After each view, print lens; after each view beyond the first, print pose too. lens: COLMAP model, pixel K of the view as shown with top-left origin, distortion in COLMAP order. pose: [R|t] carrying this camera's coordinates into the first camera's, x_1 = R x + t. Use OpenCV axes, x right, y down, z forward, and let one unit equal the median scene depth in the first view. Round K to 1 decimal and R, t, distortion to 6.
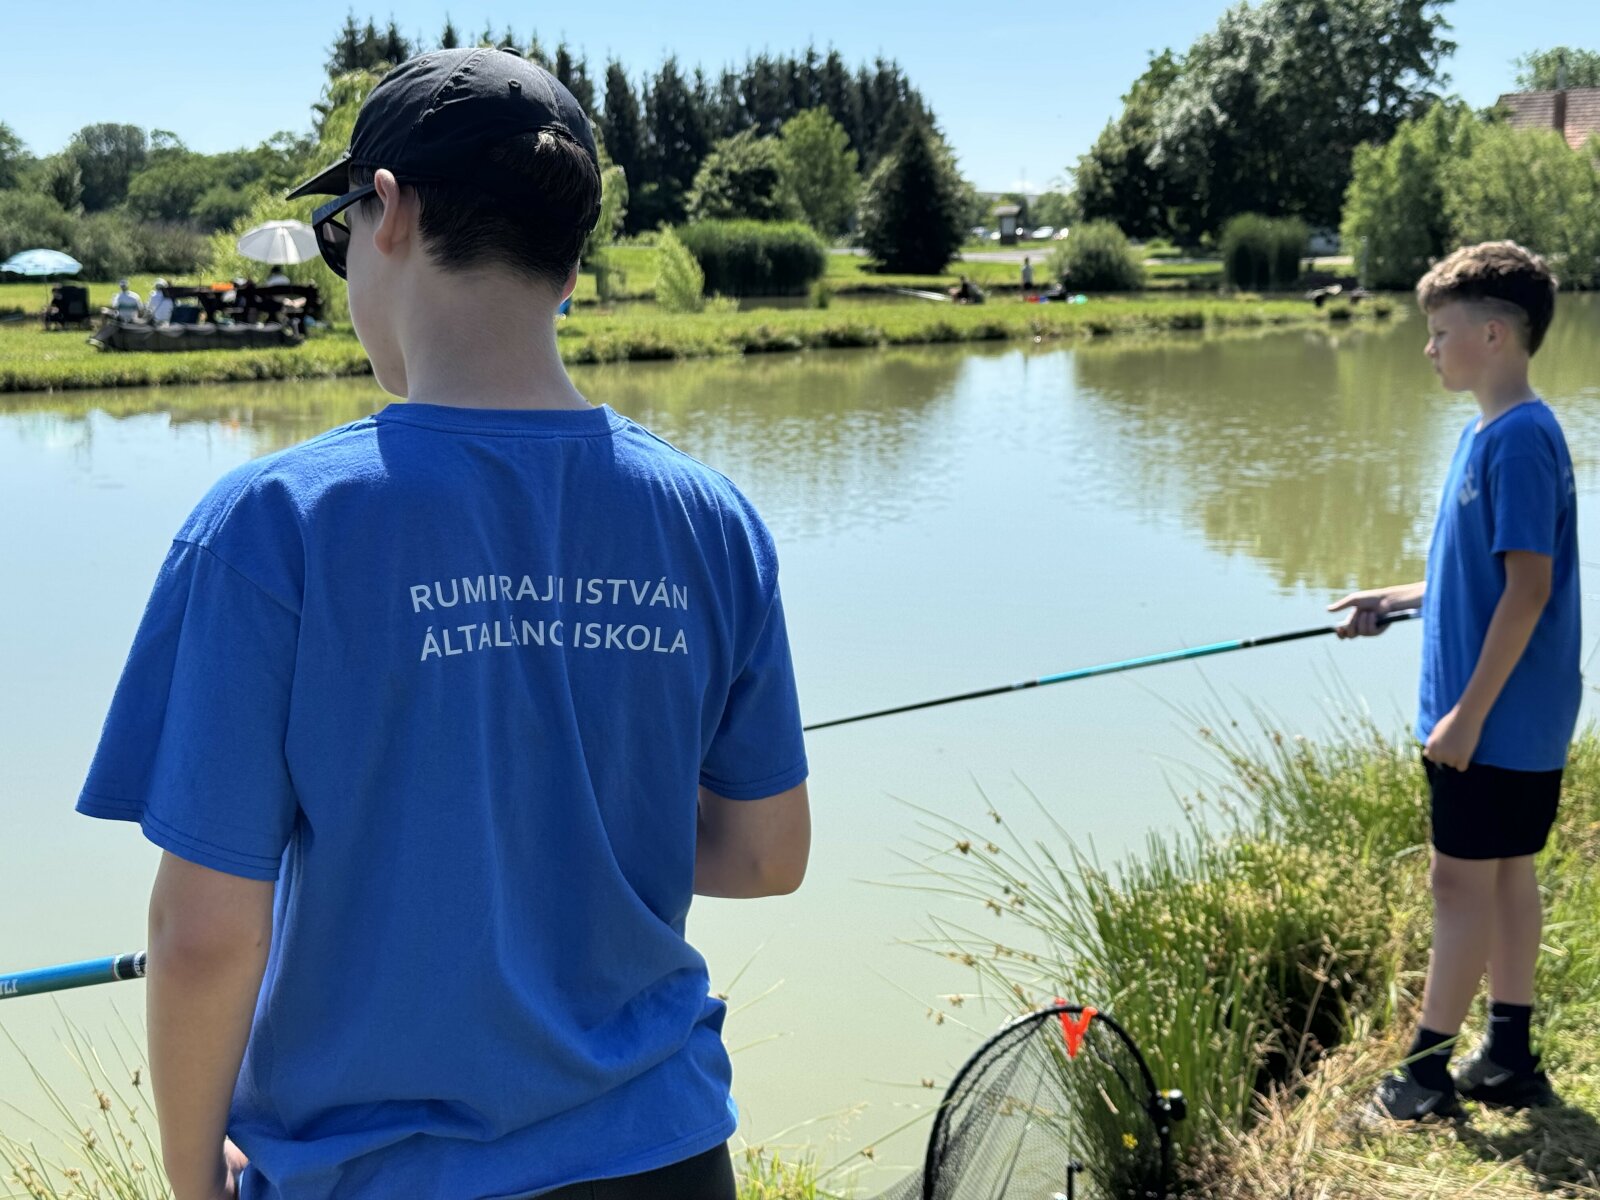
lens RADIAL K [[2155.0, 0, 800.0], [0, 2155.0, 600.0], [0, 0, 1]] dist [0.112947, 0.014779]
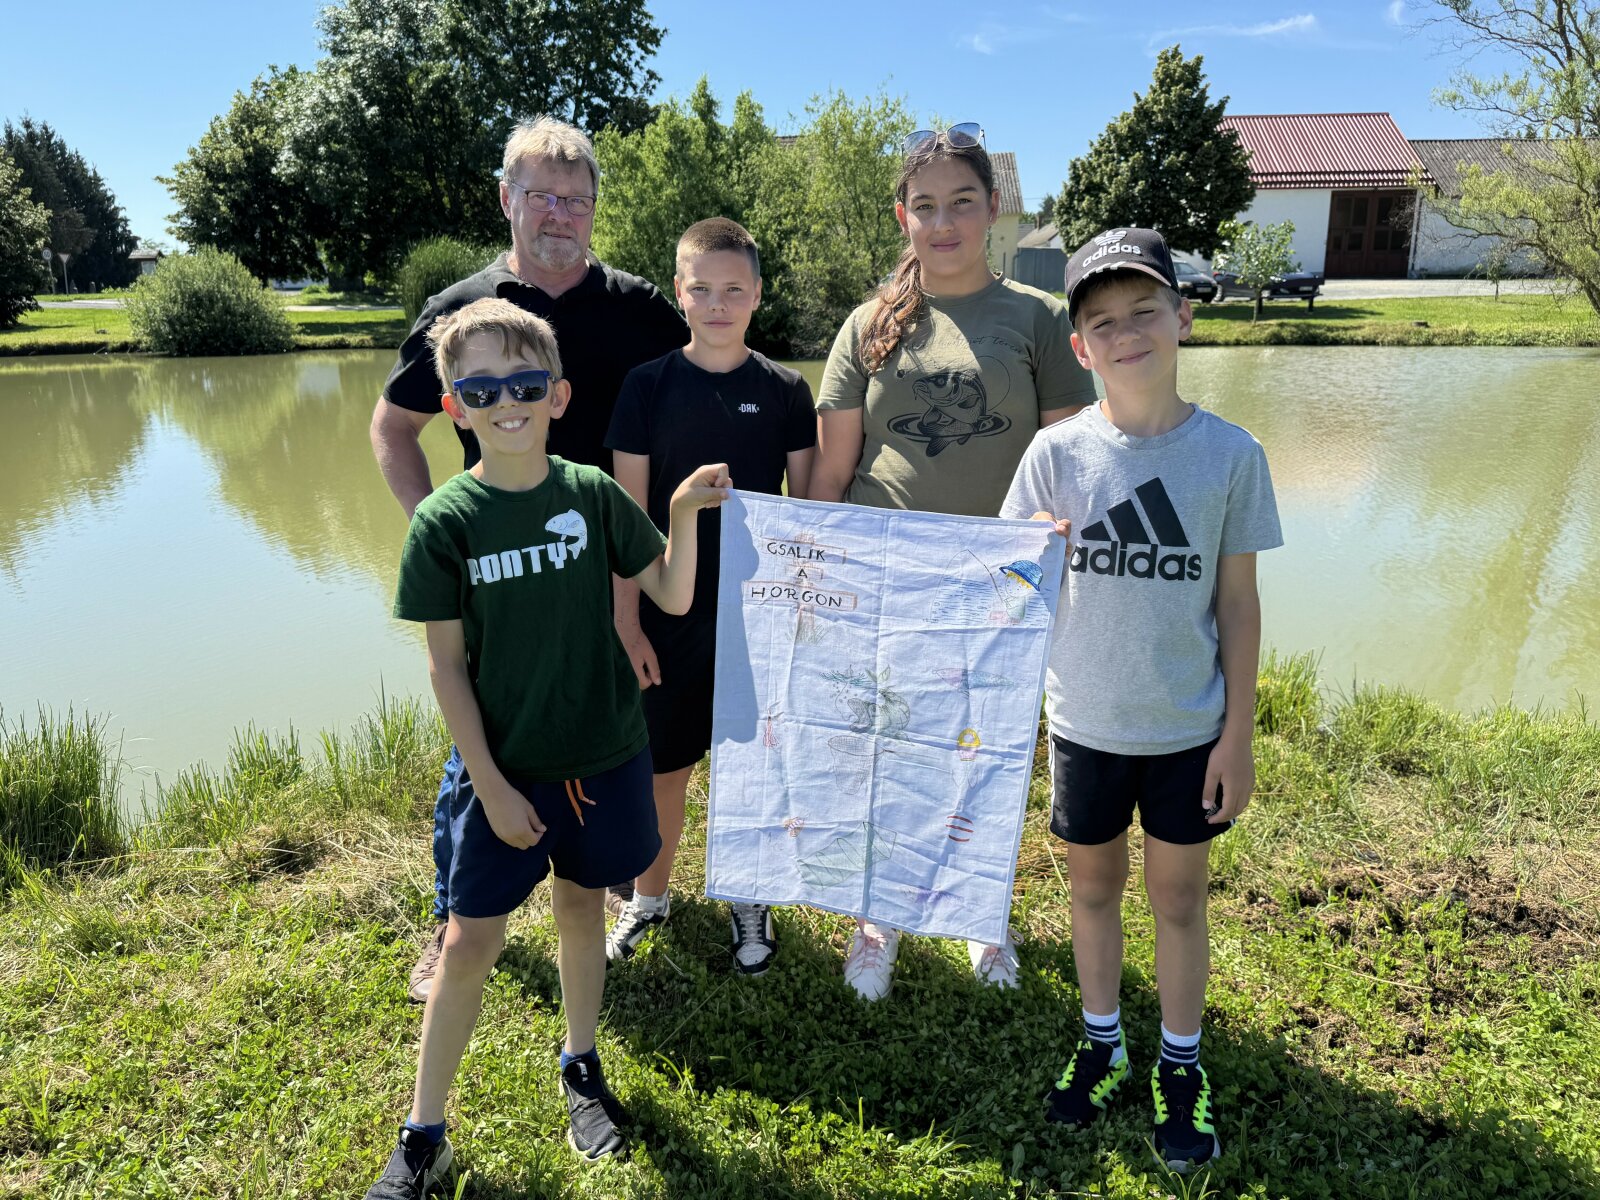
lens RADIAL K [[1124.1, 0, 788.5], [0, 1124.1, 597.3], [0, 0, 1]] dist [0.000866, -0.009023]
pose [[0.858728, -0.138519, 0.493355, 0.101507], [0.087685, 0.988292, 0.124860, -0.090998], [-0.504875, -0.063961, 0.860820, 0.573408]]
